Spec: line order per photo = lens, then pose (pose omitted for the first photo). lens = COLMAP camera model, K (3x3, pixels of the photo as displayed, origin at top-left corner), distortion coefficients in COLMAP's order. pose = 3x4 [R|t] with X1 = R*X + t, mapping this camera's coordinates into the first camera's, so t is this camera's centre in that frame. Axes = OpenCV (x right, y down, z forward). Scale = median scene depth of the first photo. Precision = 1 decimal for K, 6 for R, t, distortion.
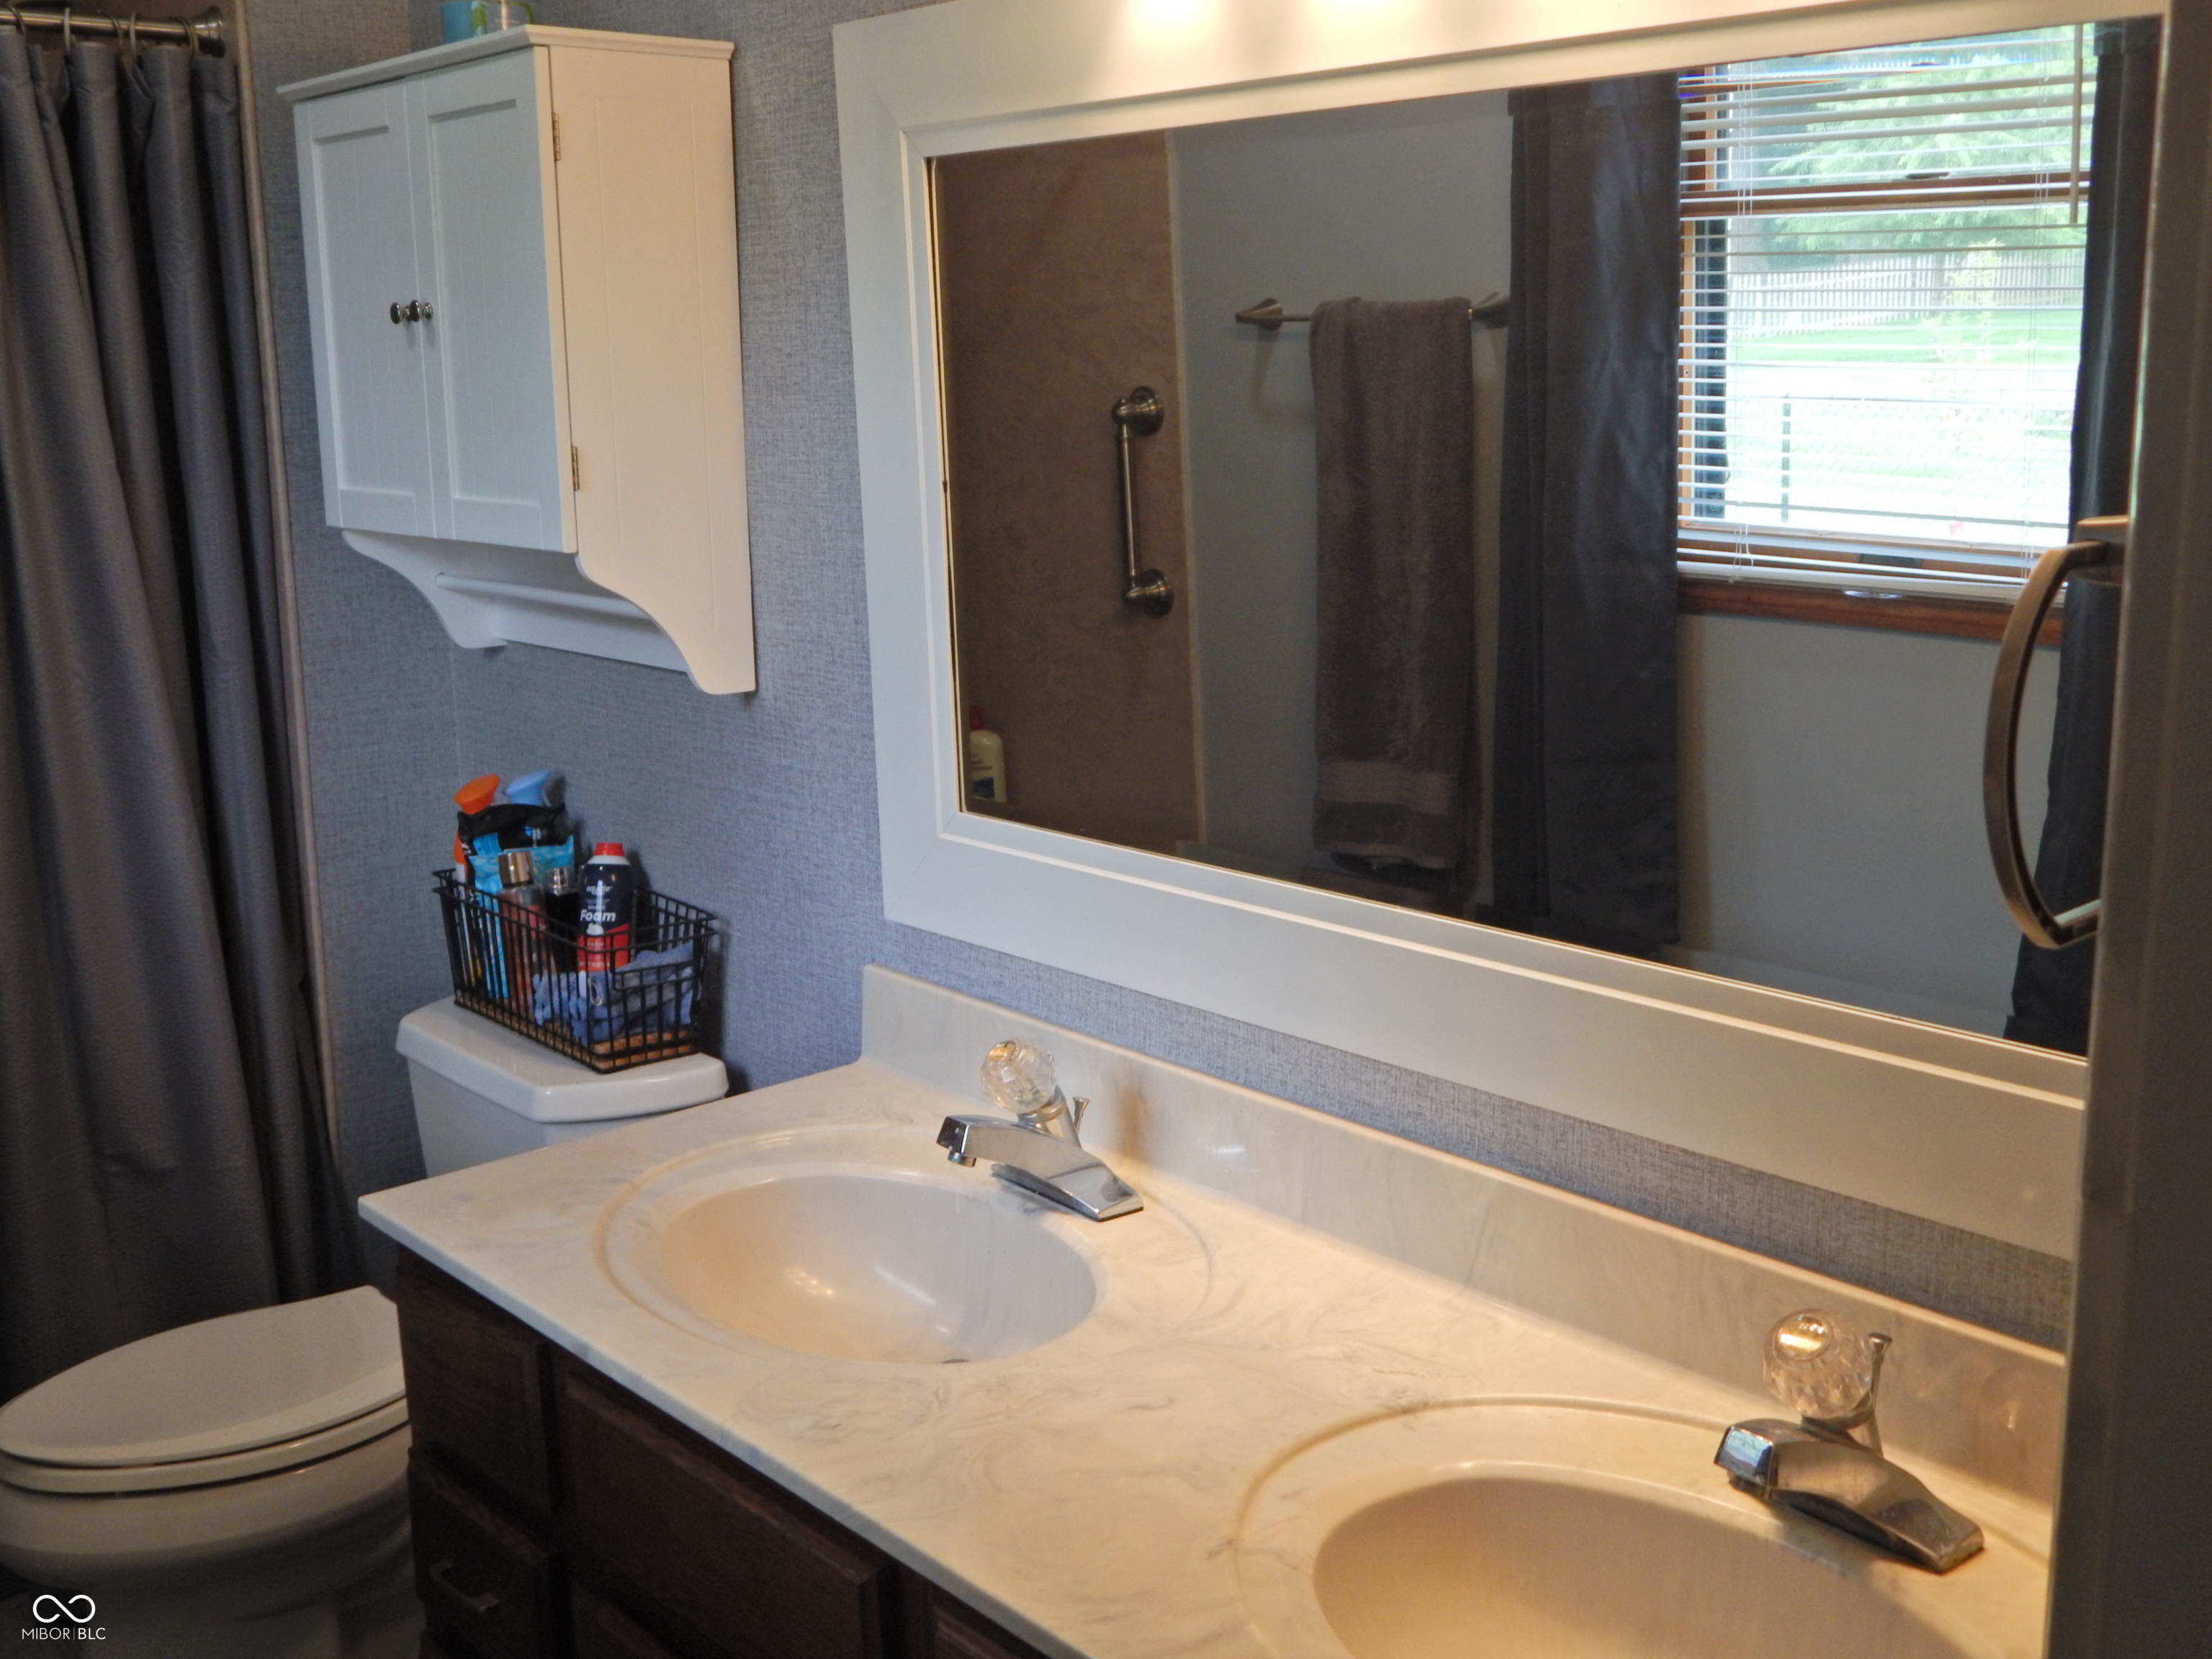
lens RADIAL K [[2280.8, 0, 1109.6], [0, 2280.8, 813.4], [0, 0, 1]] dist [-0.010658, 0.000000]
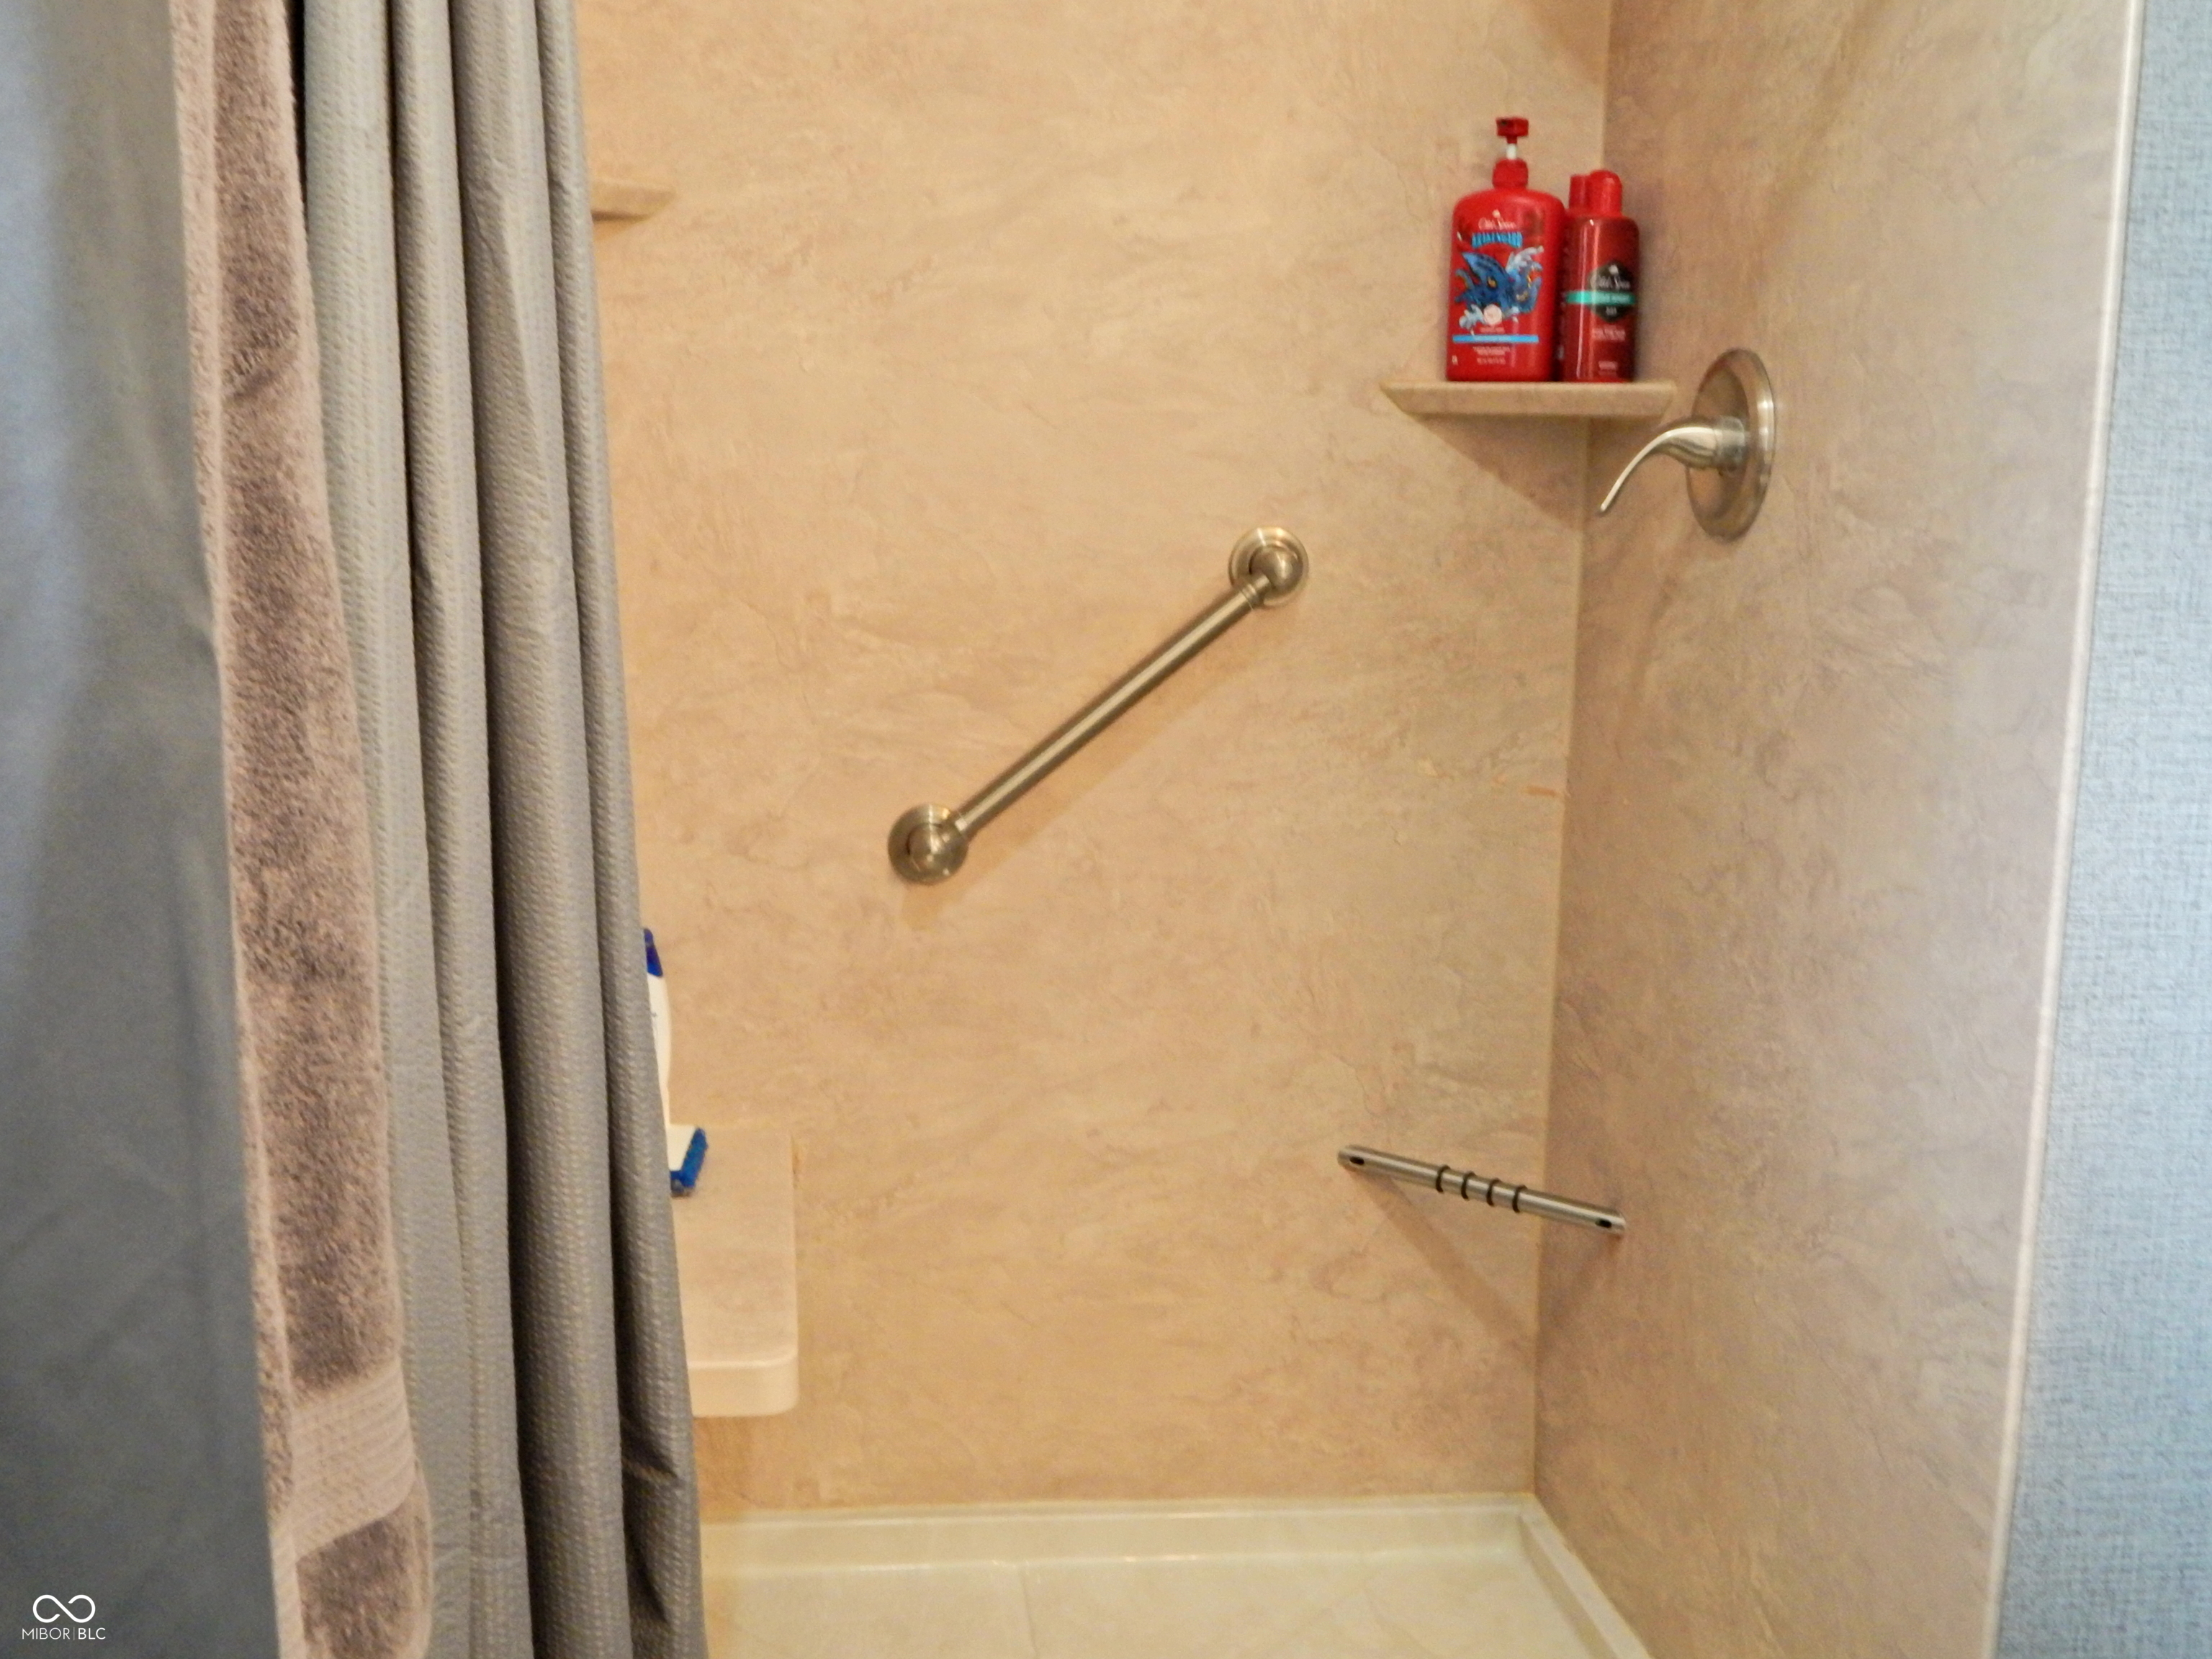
lens RADIAL K [[2280.8, 0, 1107.3], [0, 2280.8, 815.9], [0, 0, 1]] dist [-0.010658, 0.000000]
pose [[0.831792, 0.114136, -0.543226, -0.270862], [-0.148946, 0.988636, -0.020347, 0.024214], [0.534731, 0.097836, 0.839340, 0.460751]]
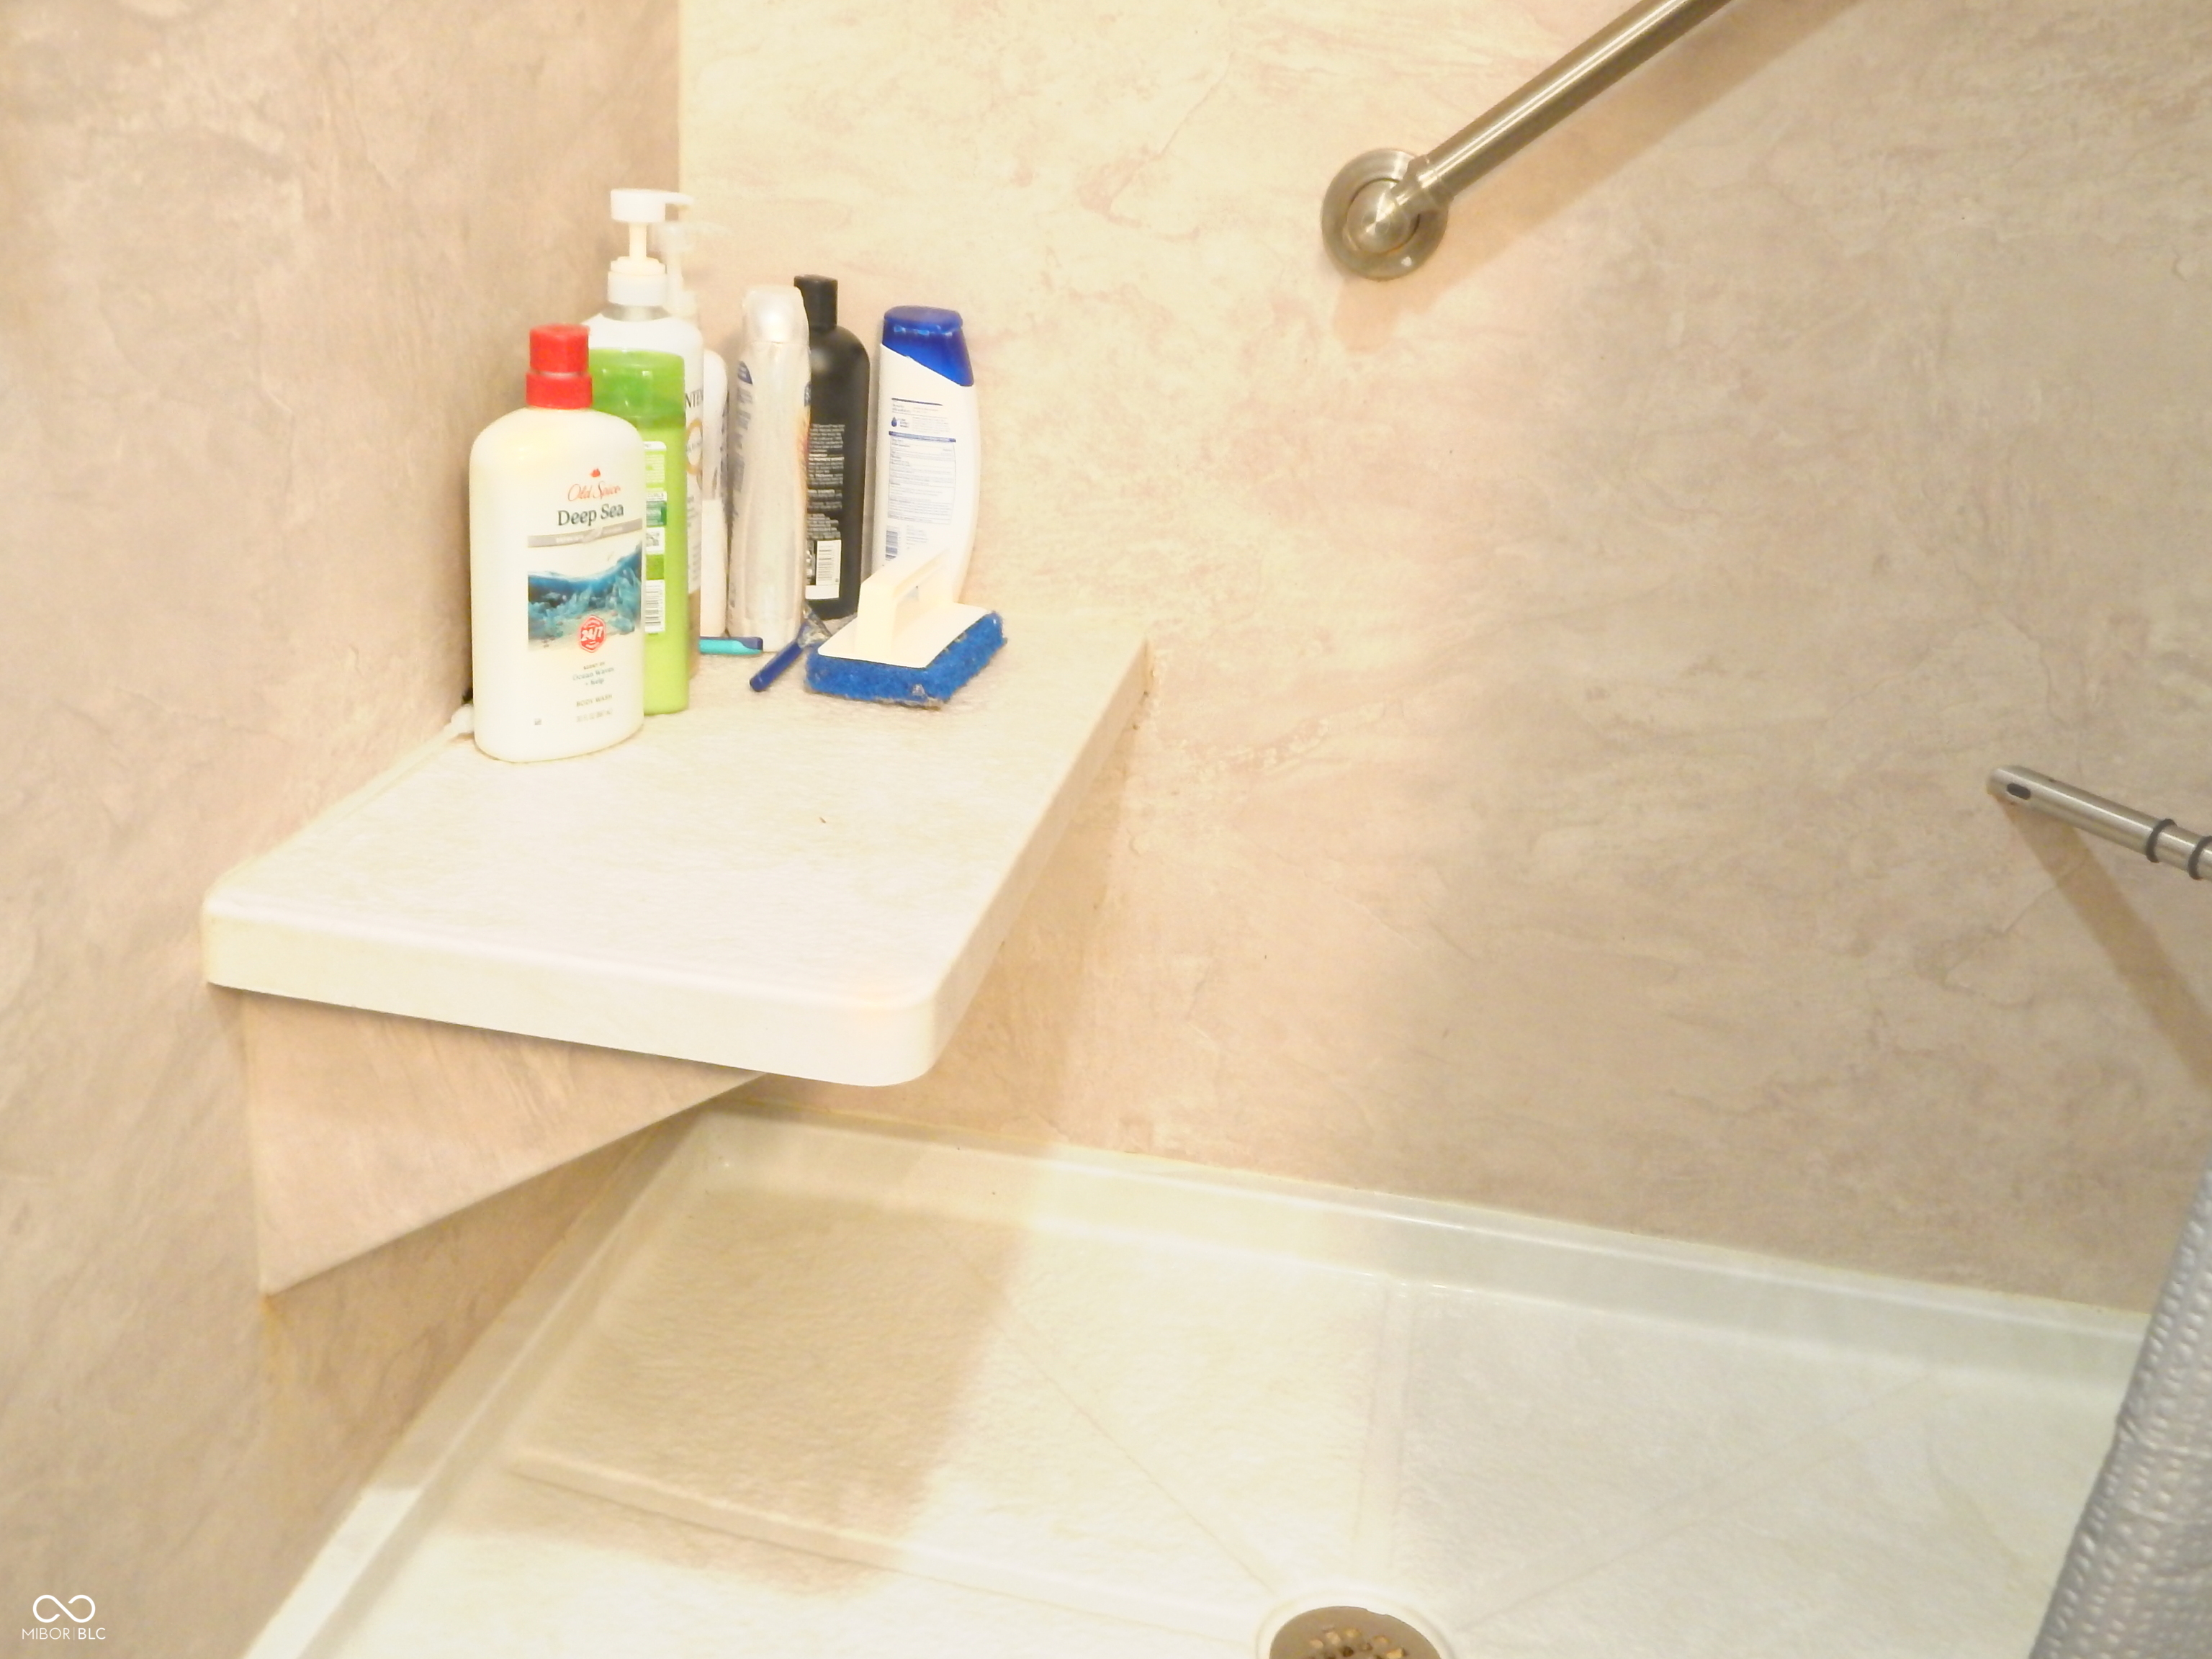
lens RADIAL K [[2280.8, 0, 1112.0], [0, 2280.8, 804.7], [0, 0, 1]] dist [-0.010658, 0.000000]
pose [[0.614807, 0.326113, -0.718097, -0.402634], [-0.227206, 0.945143, 0.234698, 0.049277], [0.755242, 0.018862, 0.655175, 0.762133]]
